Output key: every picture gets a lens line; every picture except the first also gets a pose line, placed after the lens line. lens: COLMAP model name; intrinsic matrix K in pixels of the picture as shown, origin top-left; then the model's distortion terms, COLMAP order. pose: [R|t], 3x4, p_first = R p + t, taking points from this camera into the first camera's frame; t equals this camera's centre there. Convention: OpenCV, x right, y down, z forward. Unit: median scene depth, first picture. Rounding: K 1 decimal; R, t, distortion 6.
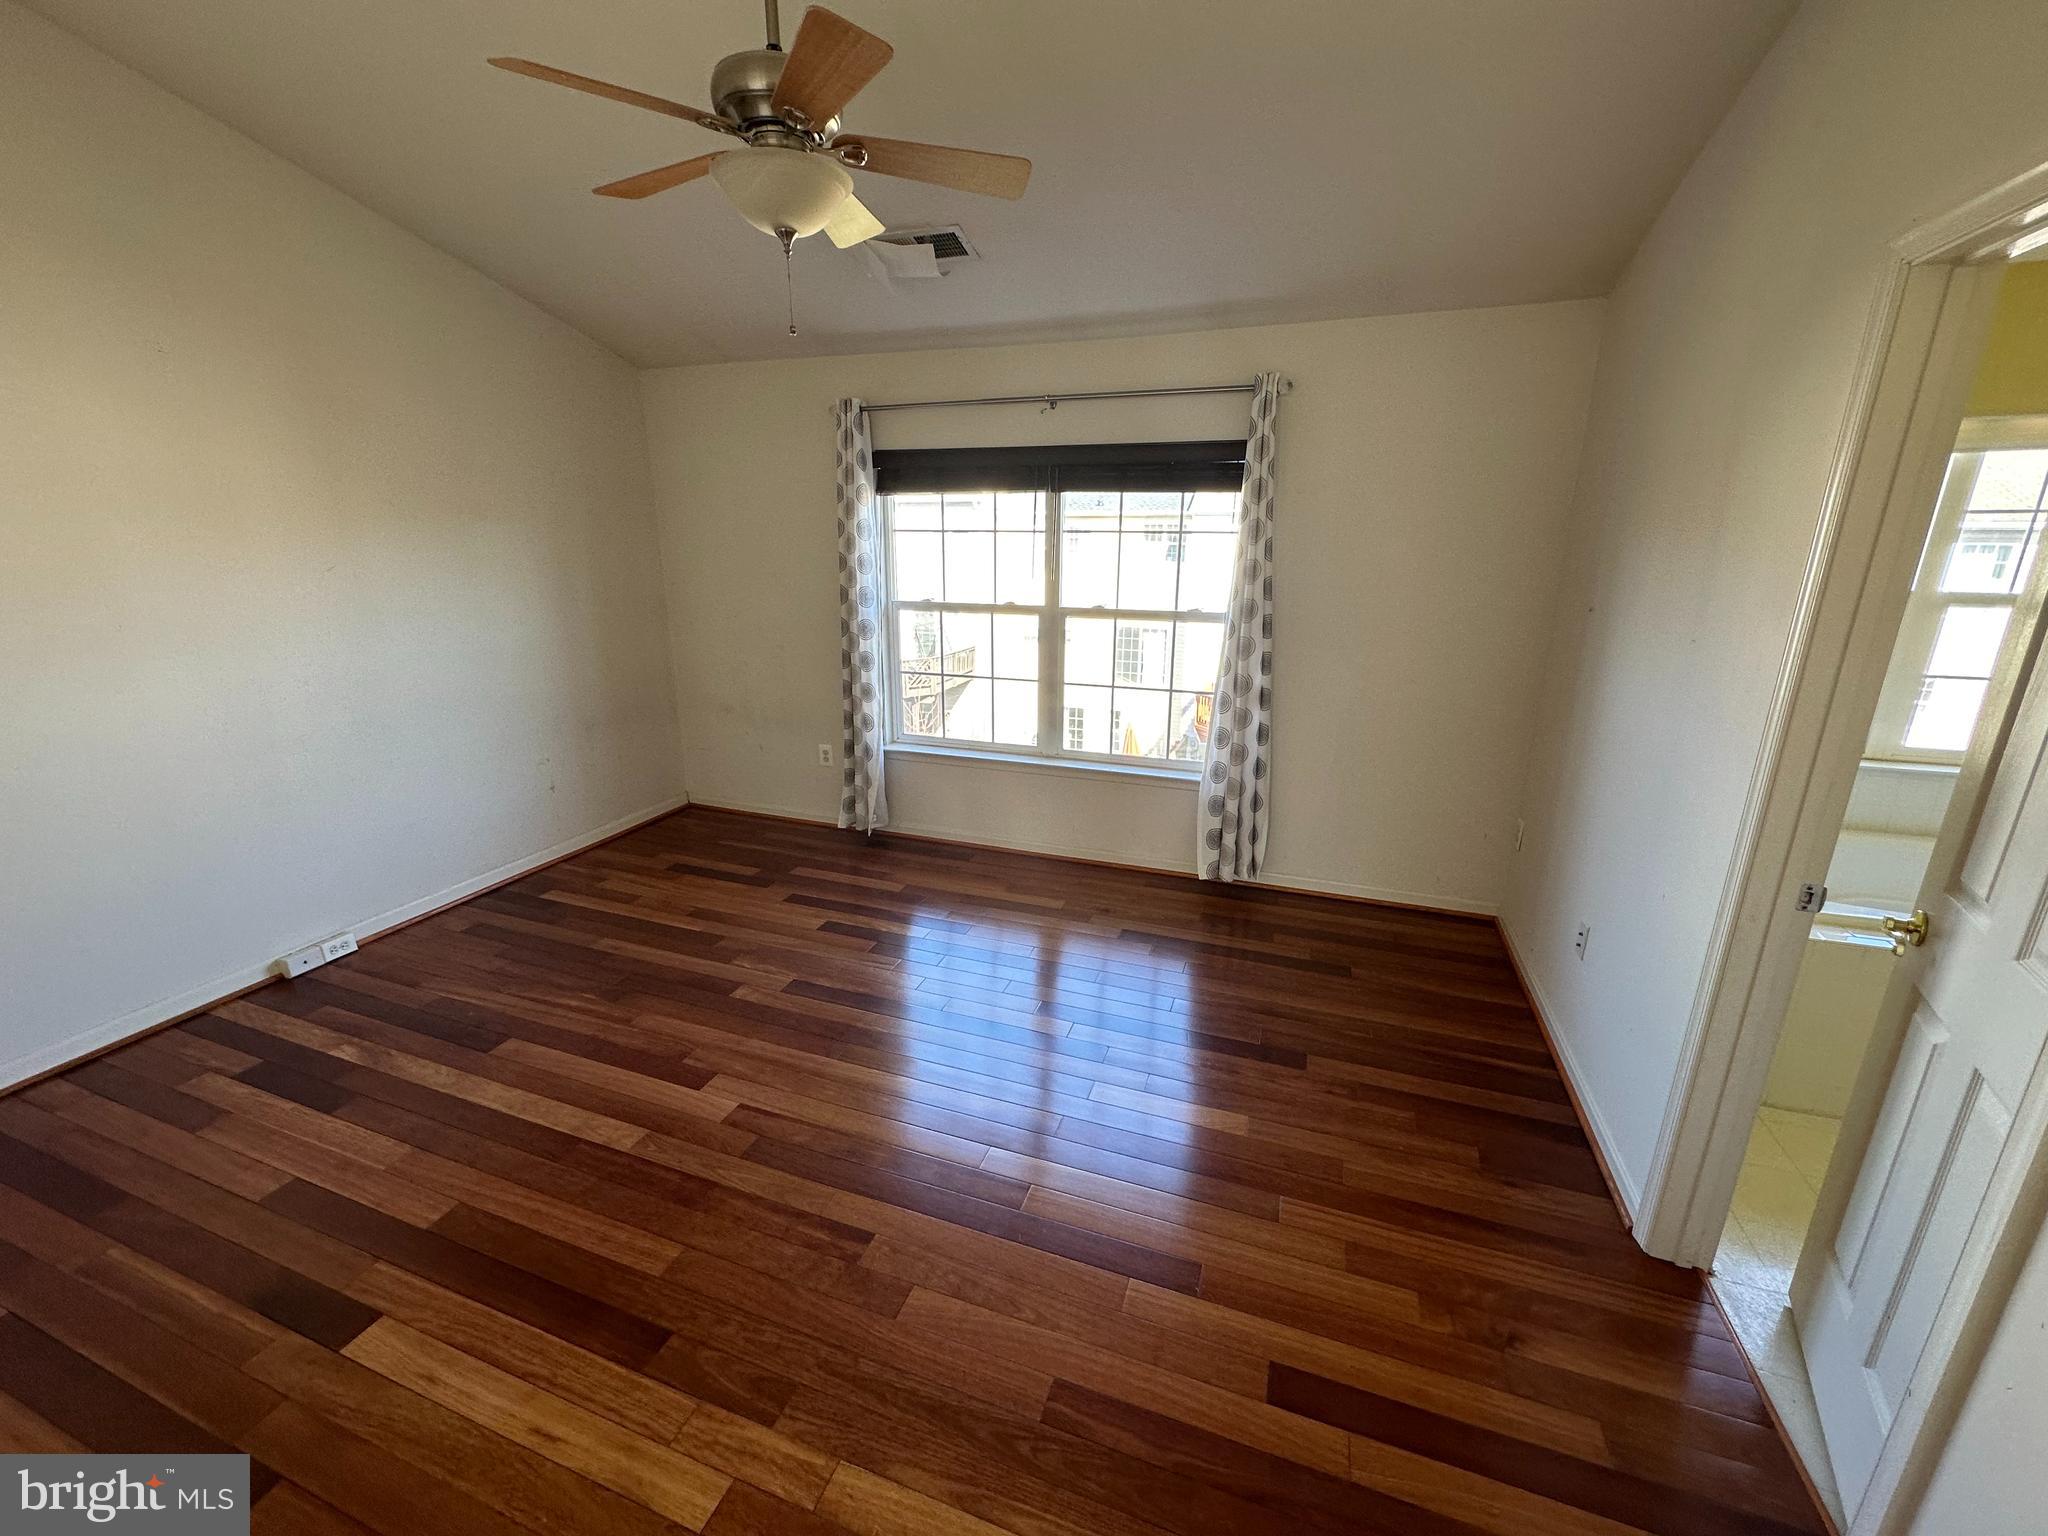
lens RADIAL K [[814.3, 0, 1022.3], [0, 814.3, 770.8], [0, 0, 1]] dist [-0.002222, 0.000349]
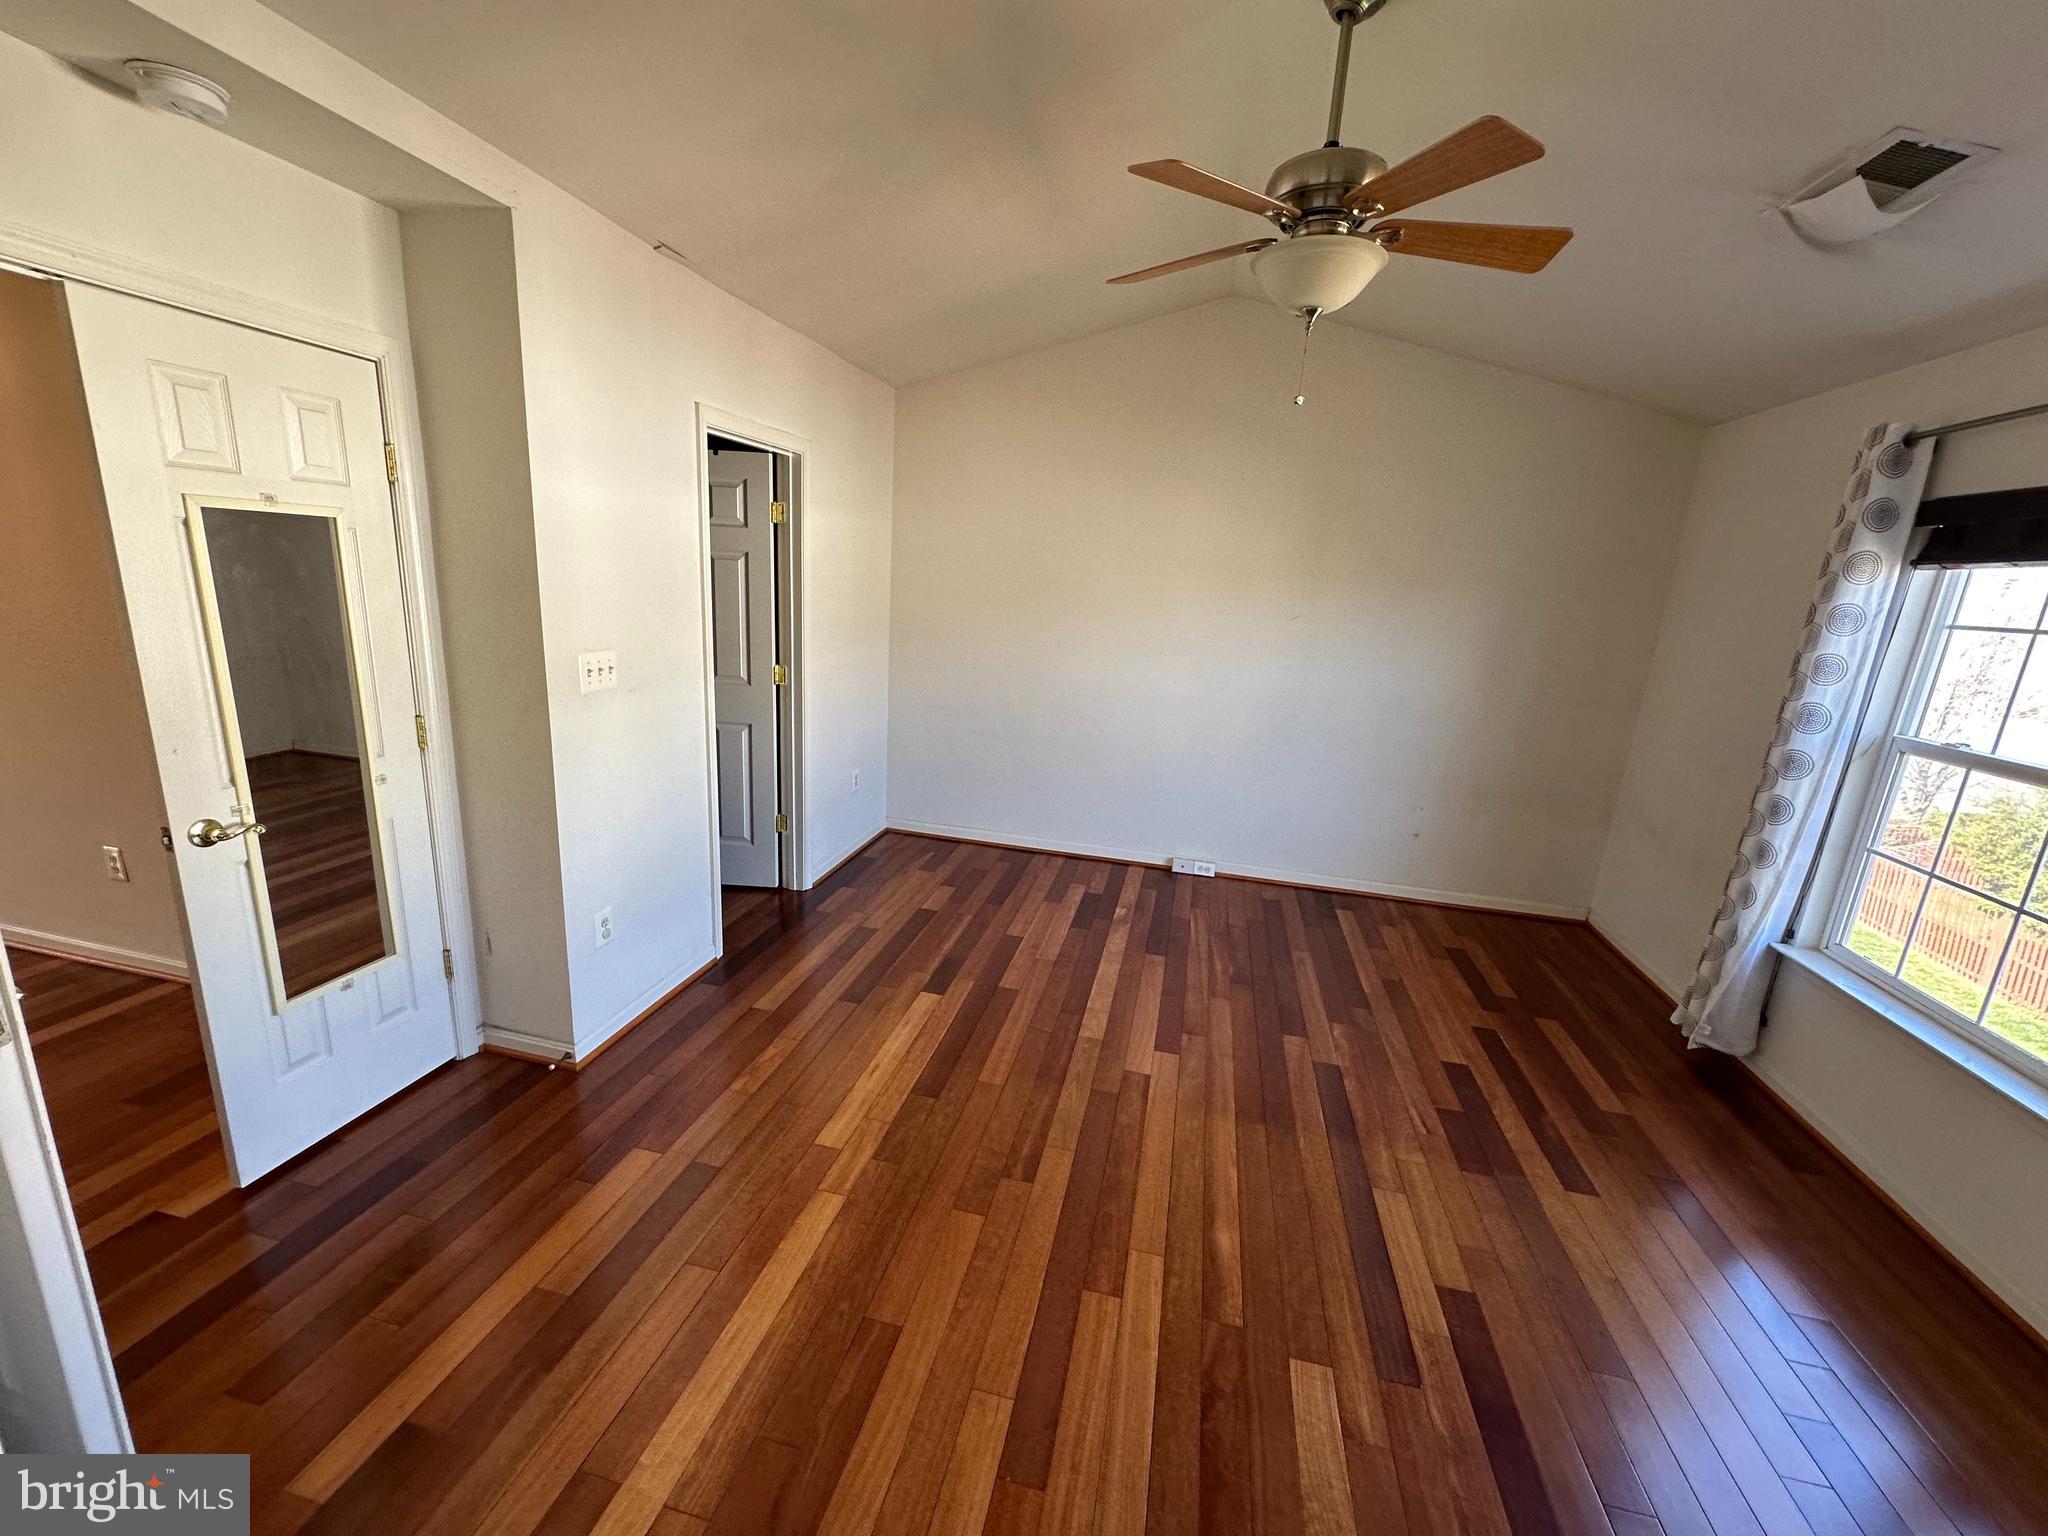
lens RADIAL K [[814.3, 0, 1022.3], [0, 814.3, 770.8], [0, 0, 1]] dist [-0.002222, 0.000349]
pose [[0.121336, 0.236289, -0.964077, 0.470150], [-0.332813, 0.924717, 0.184755, -0.103297], [0.935154, 0.298440, 0.190842, 0.358298]]
